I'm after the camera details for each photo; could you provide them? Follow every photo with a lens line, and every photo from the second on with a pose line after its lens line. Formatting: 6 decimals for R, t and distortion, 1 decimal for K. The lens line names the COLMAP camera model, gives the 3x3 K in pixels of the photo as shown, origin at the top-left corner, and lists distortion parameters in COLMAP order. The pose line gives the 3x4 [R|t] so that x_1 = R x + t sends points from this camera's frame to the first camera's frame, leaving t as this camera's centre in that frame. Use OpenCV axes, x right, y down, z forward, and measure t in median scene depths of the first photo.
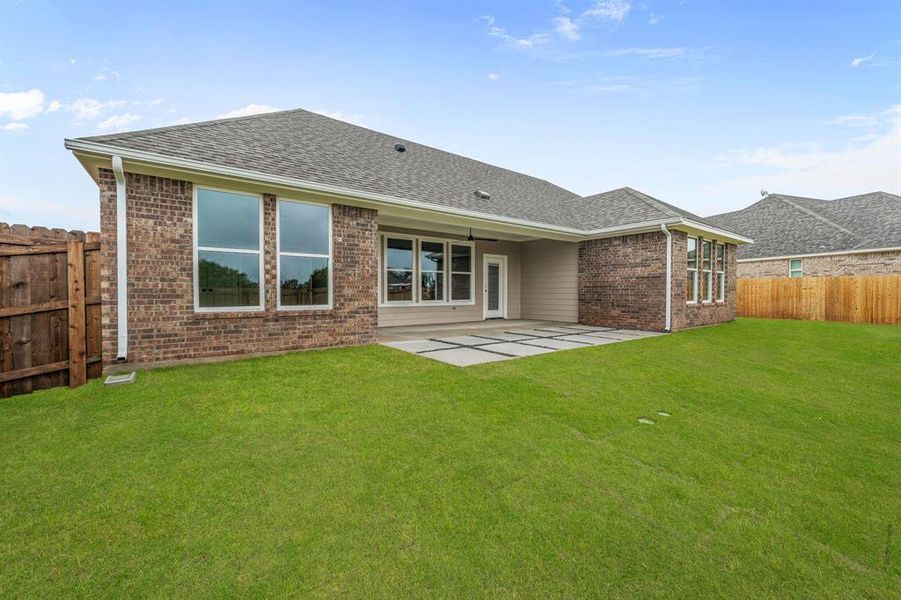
lens RADIAL K [[362.7, 0, 452.5], [0, 362.7, 296.8], [0, 0, 1]] dist [-0.001638, -0.000288]
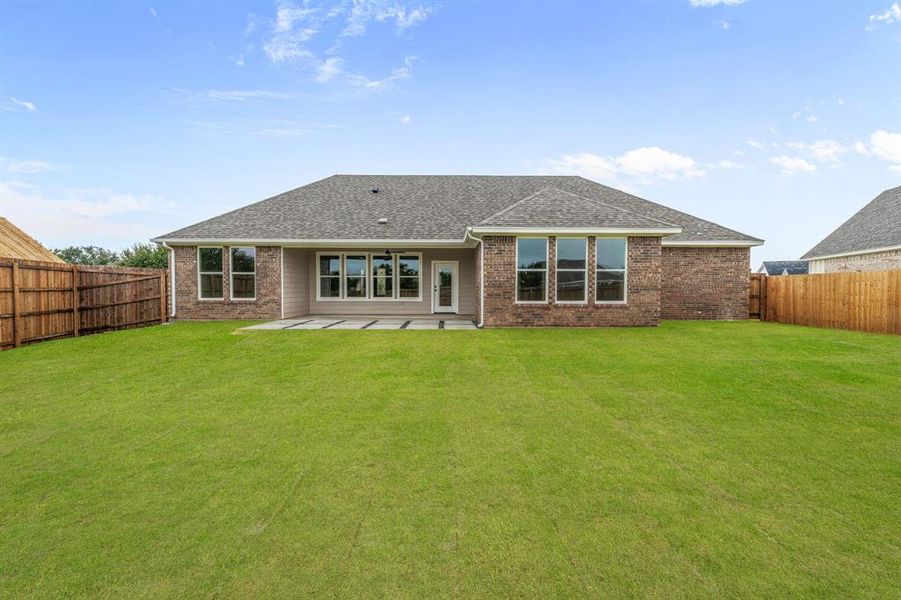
lens RADIAL K [[362.7, 0, 452.5], [0, 362.7, 296.8], [0, 0, 1]] dist [-0.001638, -0.000288]
pose [[0.801747, 0.012853, -0.597526, 1.107855], [-0.009067, 0.999915, 0.009343, -0.008202], [0.597595, -0.002073, 0.801795, 0.047568]]
